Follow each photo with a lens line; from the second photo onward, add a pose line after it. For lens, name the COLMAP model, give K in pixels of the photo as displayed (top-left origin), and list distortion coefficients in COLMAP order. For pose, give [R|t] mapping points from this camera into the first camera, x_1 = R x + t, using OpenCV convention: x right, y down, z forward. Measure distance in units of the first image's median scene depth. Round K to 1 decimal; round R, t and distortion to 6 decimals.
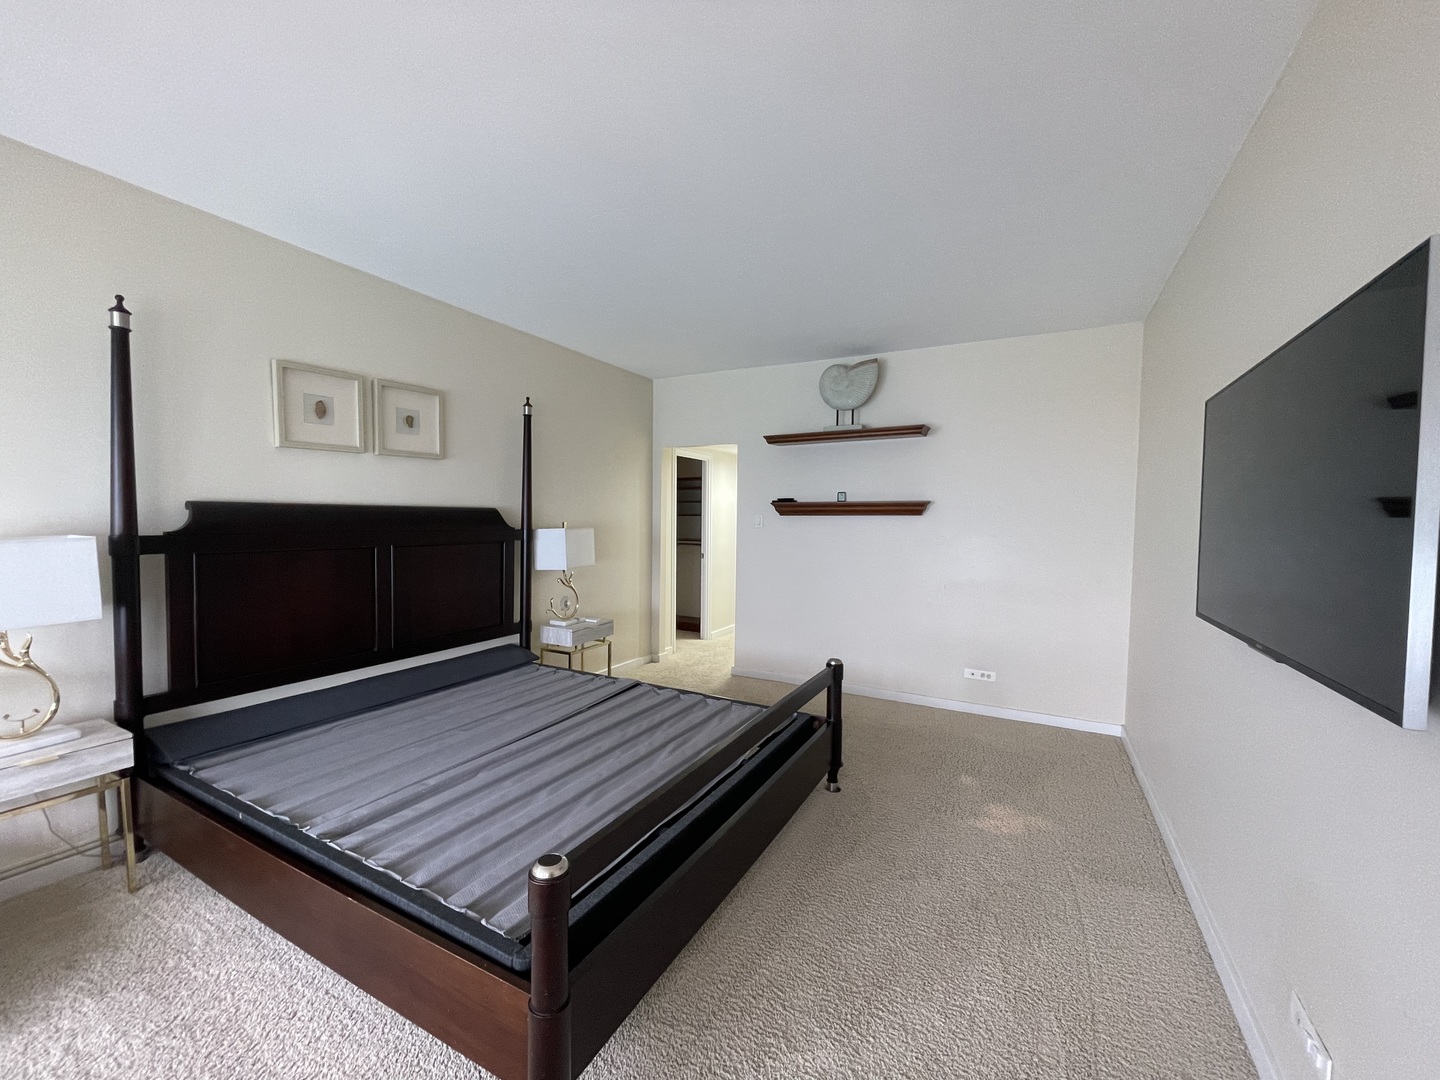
lens RADIAL K [[578.5, 0, 714.1], [0, 578.5, 545.0], [0, 0, 1]] dist [-0.000029, -0.000865]
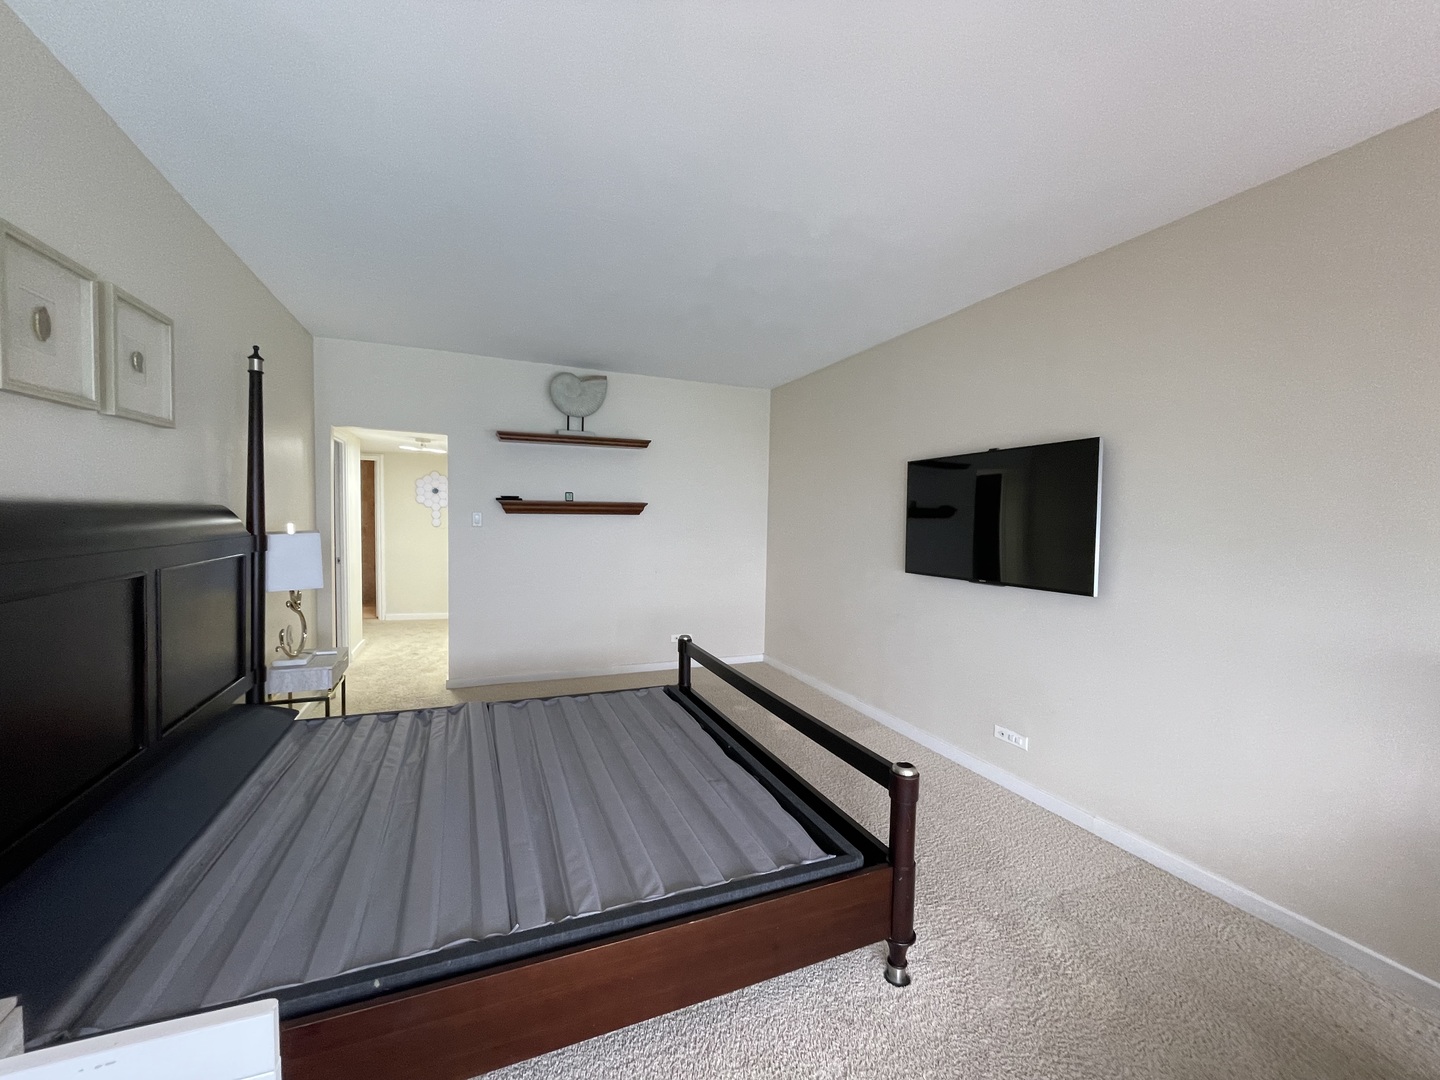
lens RADIAL K [[578.5, 0, 722.7], [0, 578.5, 538.7], [0, 0, 1]] dist [-0.000029, -0.000865]
pose [[0.620389, -0.032114, 0.783637, -0.521591], [0.024471, 0.999467, 0.021586, -0.025054], [-0.783913, 0.005784, 0.620844, 0.130065]]
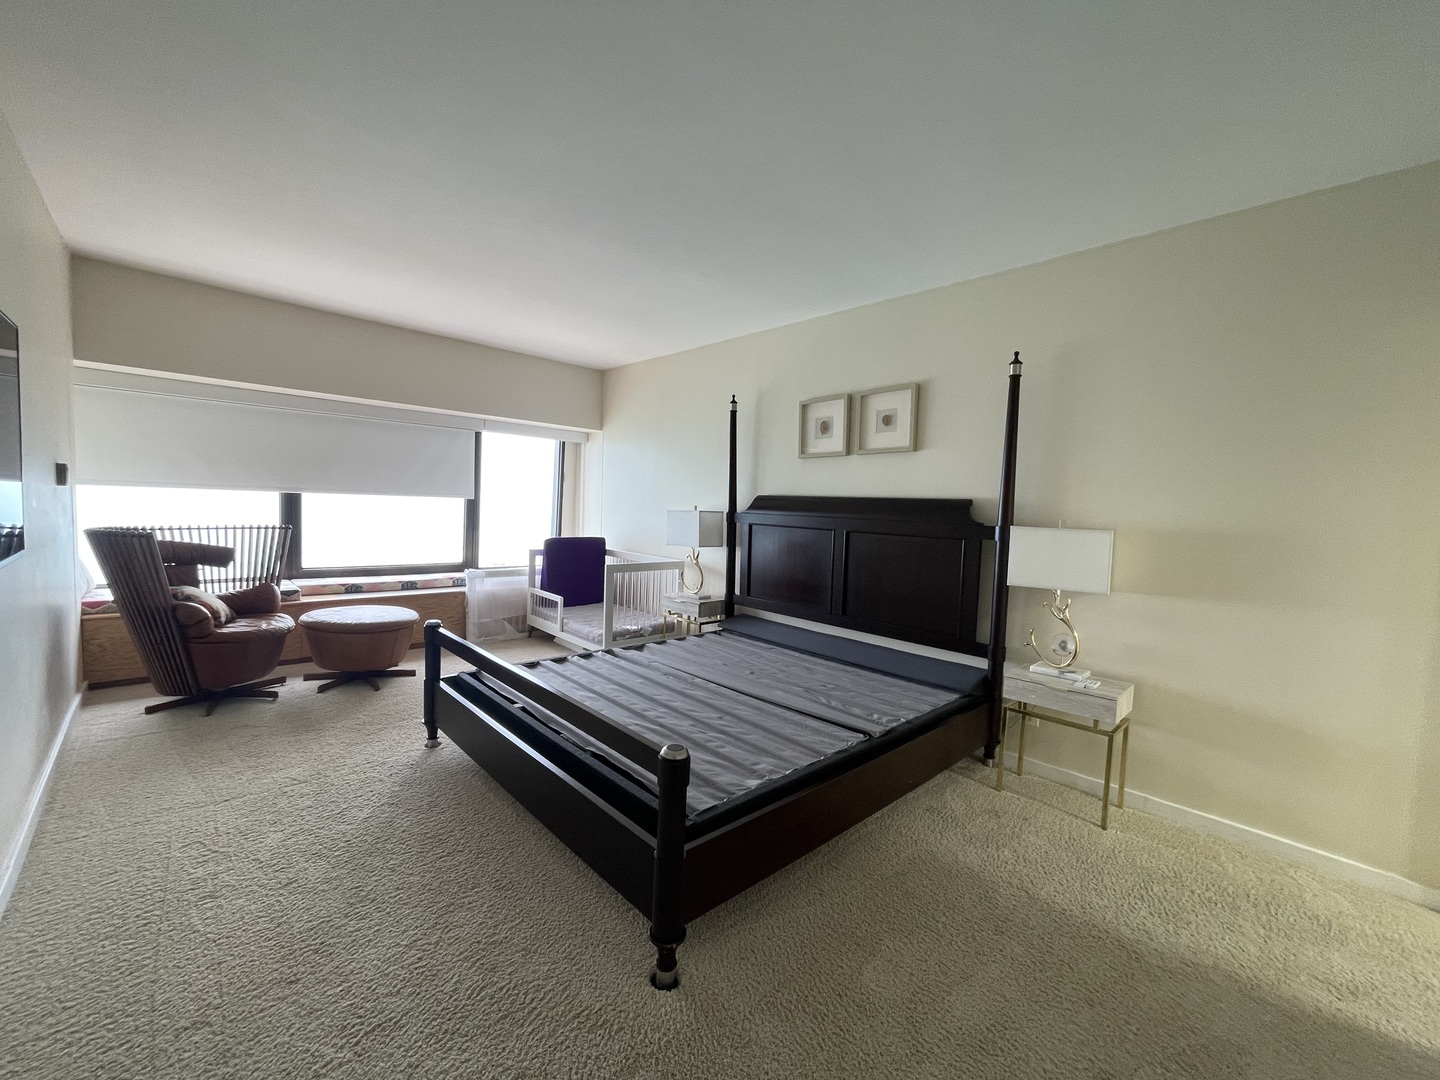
lens RADIAL K [[578.5, 0, 708.9], [0, 578.5, 534.7], [0, 0, 1]] dist [-0.000029, -0.000865]
pose [[-0.318558, 0.024690, -0.947582, 0.525059], [-0.089694, 0.994390, 0.056063, -0.024751], [0.943650, 0.102852, -0.314557, 0.878569]]
